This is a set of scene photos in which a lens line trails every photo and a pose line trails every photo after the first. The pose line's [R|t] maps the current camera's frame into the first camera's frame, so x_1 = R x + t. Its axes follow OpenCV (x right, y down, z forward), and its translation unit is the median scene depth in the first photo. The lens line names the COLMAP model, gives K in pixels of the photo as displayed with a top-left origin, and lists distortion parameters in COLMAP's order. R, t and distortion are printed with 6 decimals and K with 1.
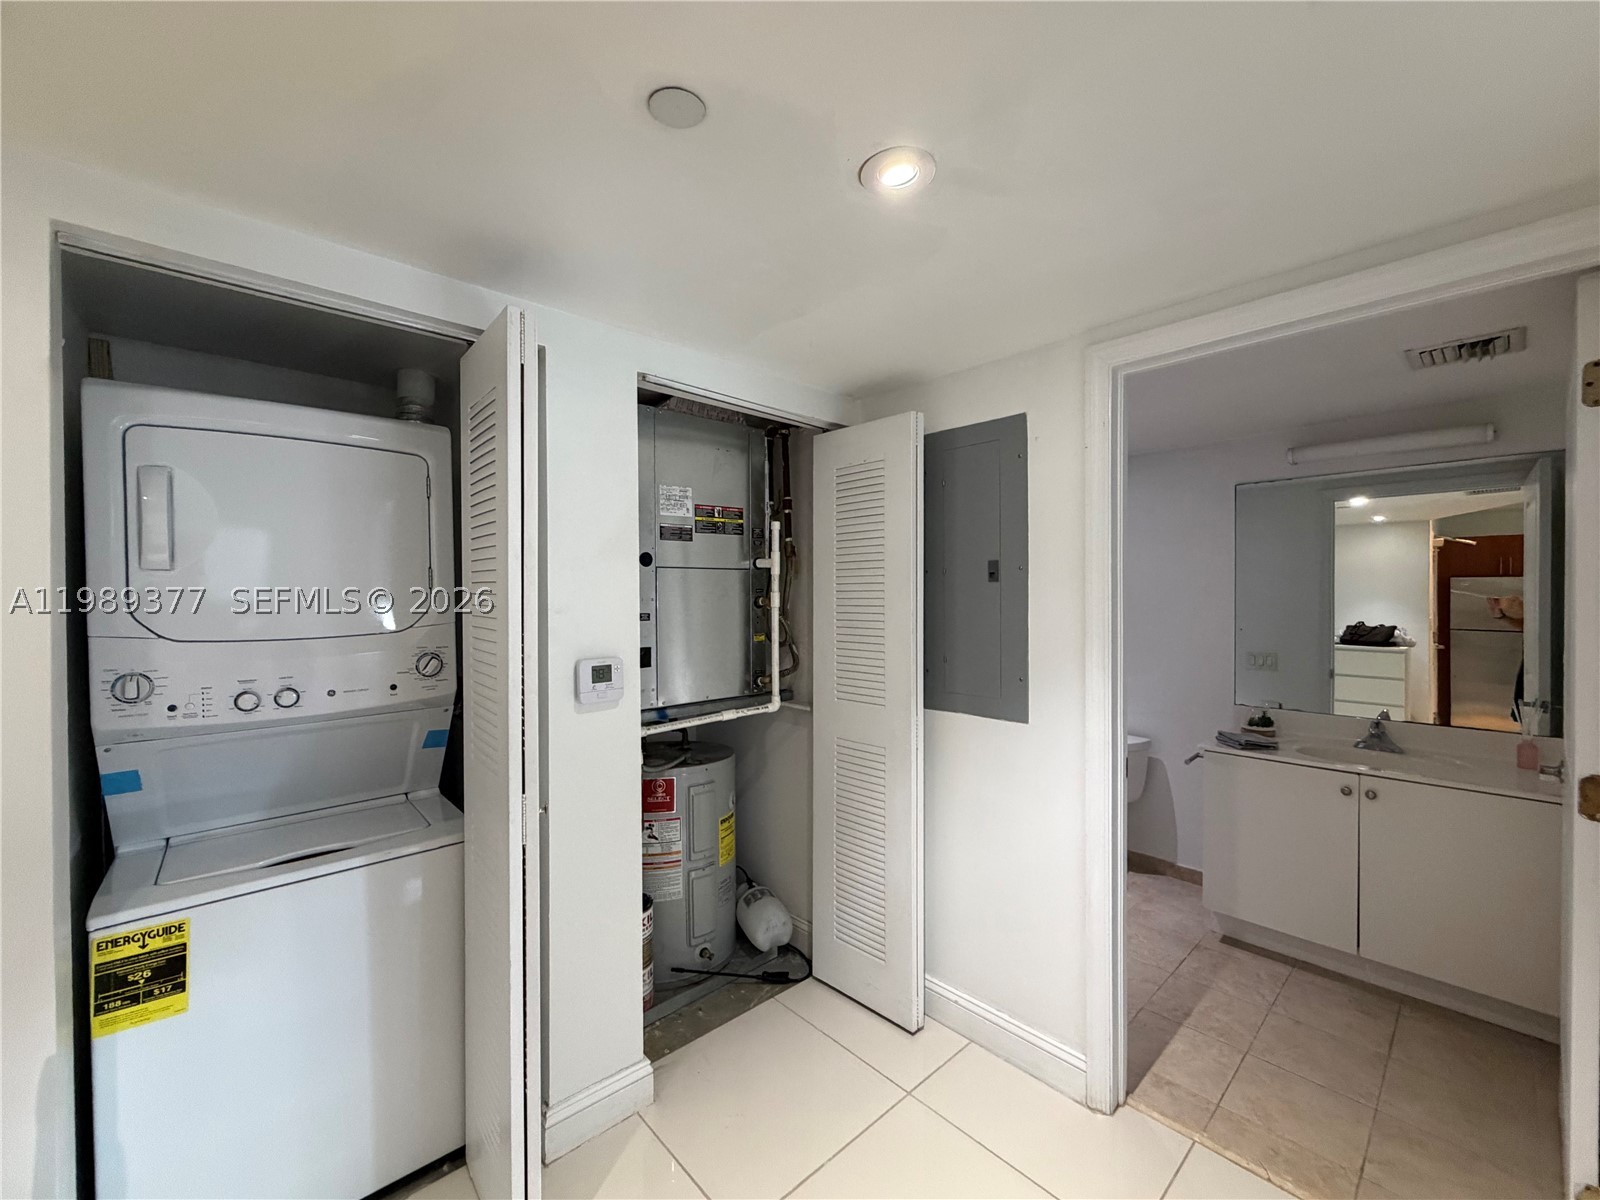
lens RADIAL K [[638.9, 0, 806.3], [0, 638.9, 597.4], [0, 0, 1]] dist [0.000641, -0.000101]
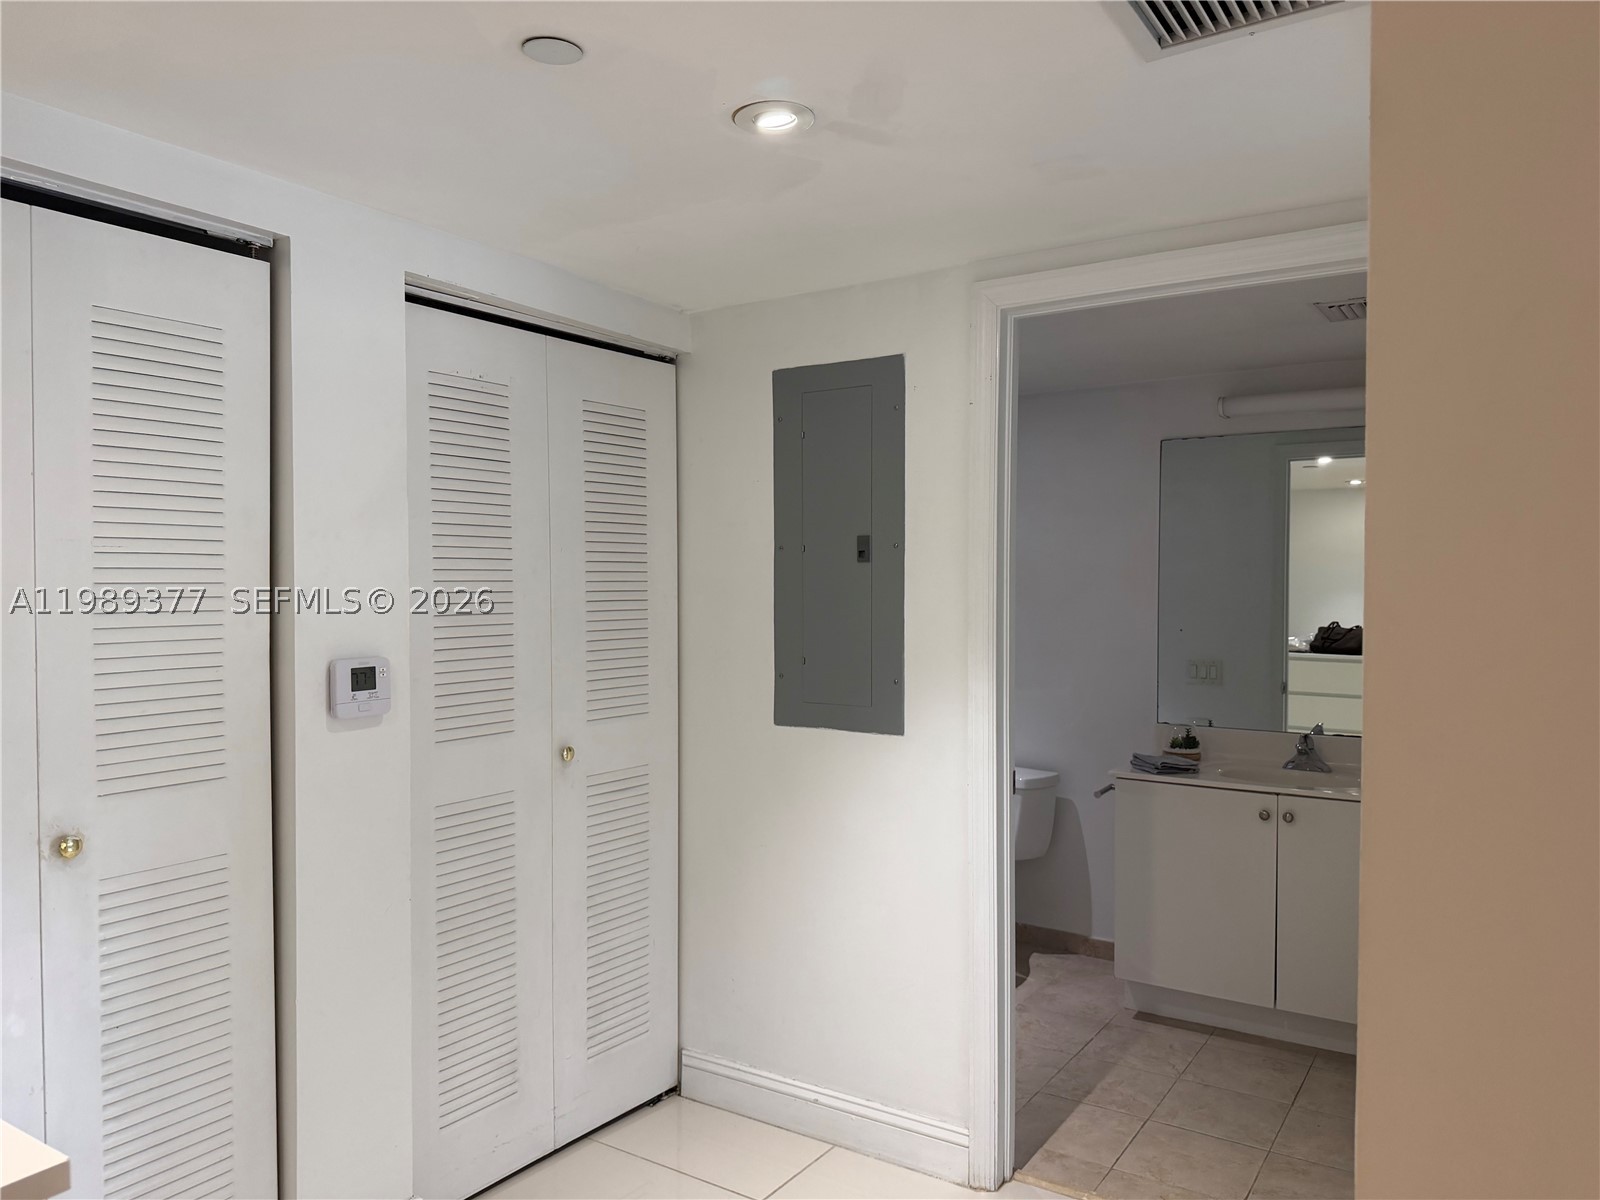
lens RADIAL K [[1114.9, 0, 805.2], [0, 1114.9, 606.5], [0, 0, 1]] dist [0.144121, -0.250127]
pose [[0.970394, 0.000648, 0.241526, -0.103108], [-0.004154, 0.999893, 0.014008, 0.010757], [-0.241491, -0.014596, 0.970293, -0.302887]]
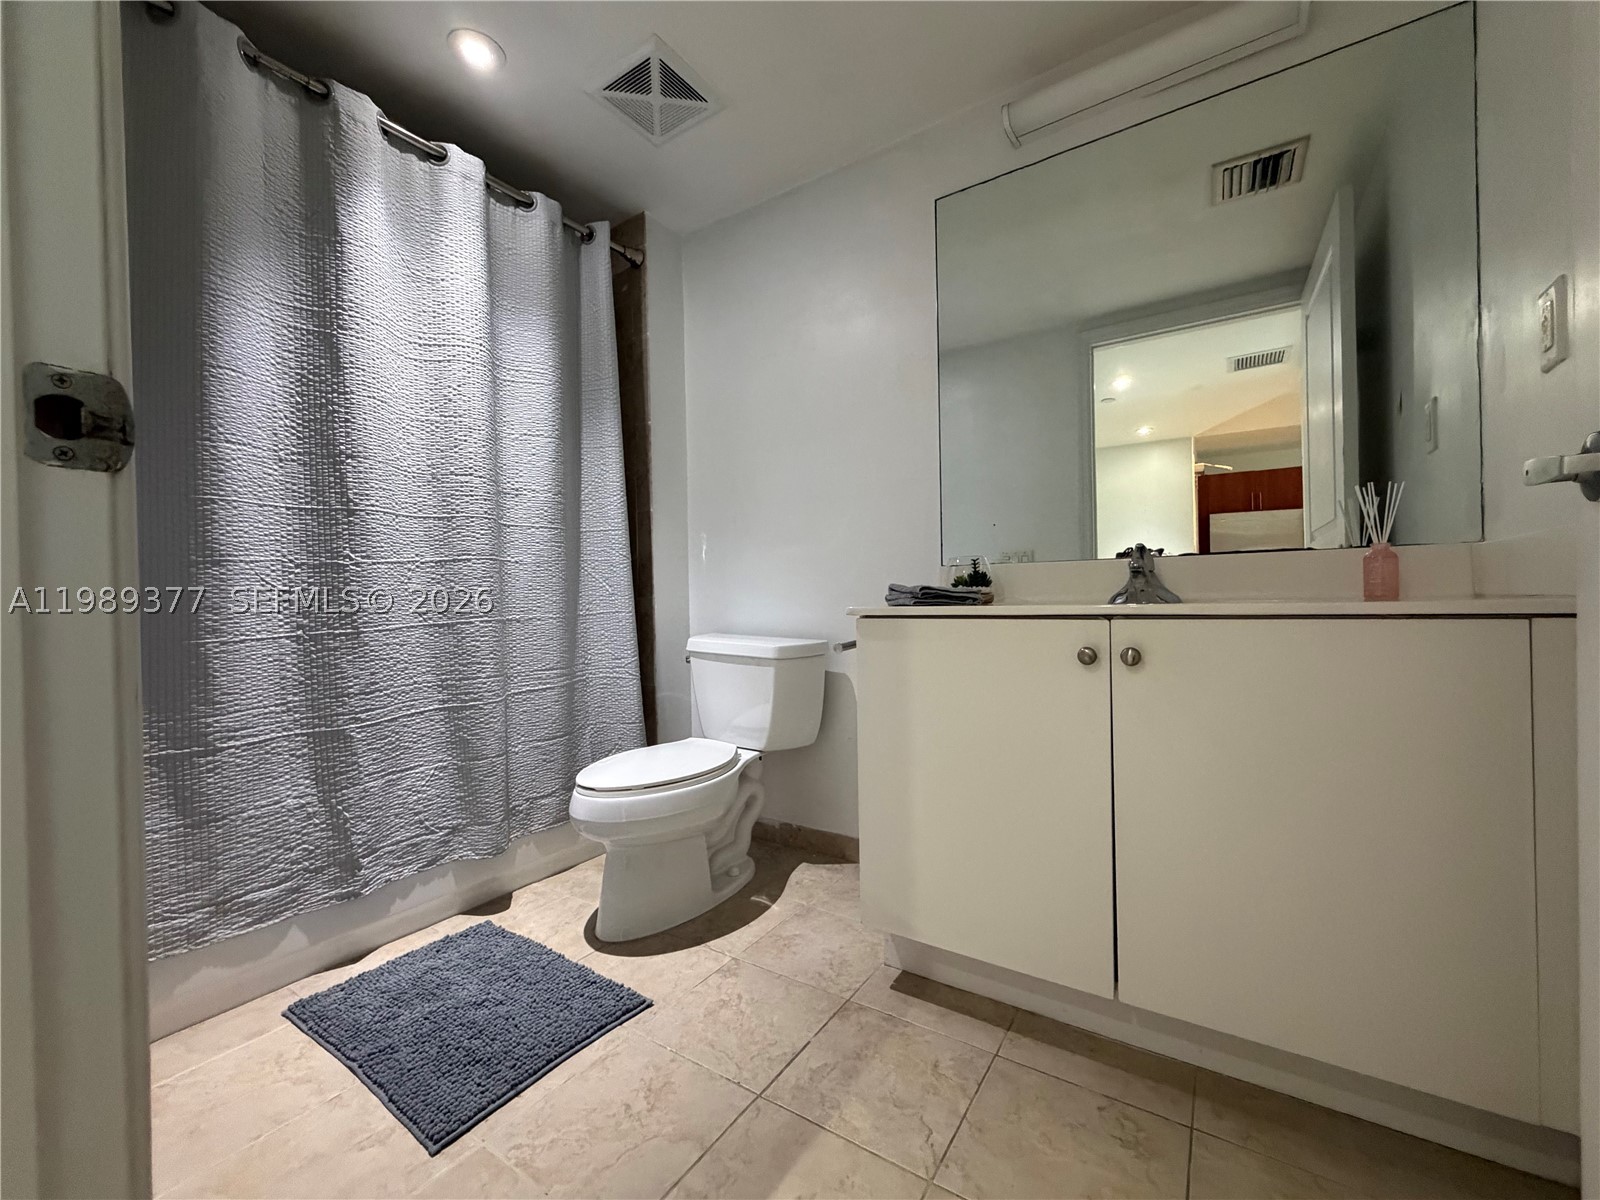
lens RADIAL K [[641.5, 0, 800.0], [0, 641.5, 600.0], [0, 0, 1]] dist [0.003003, -0.000048]
pose [[0.972882, -0.020304, 0.230411, 0.534511], [0.020821, 0.999783, 0.000185, 0.260021], [-0.230365, 0.004617, 0.973093, 0.592017]]
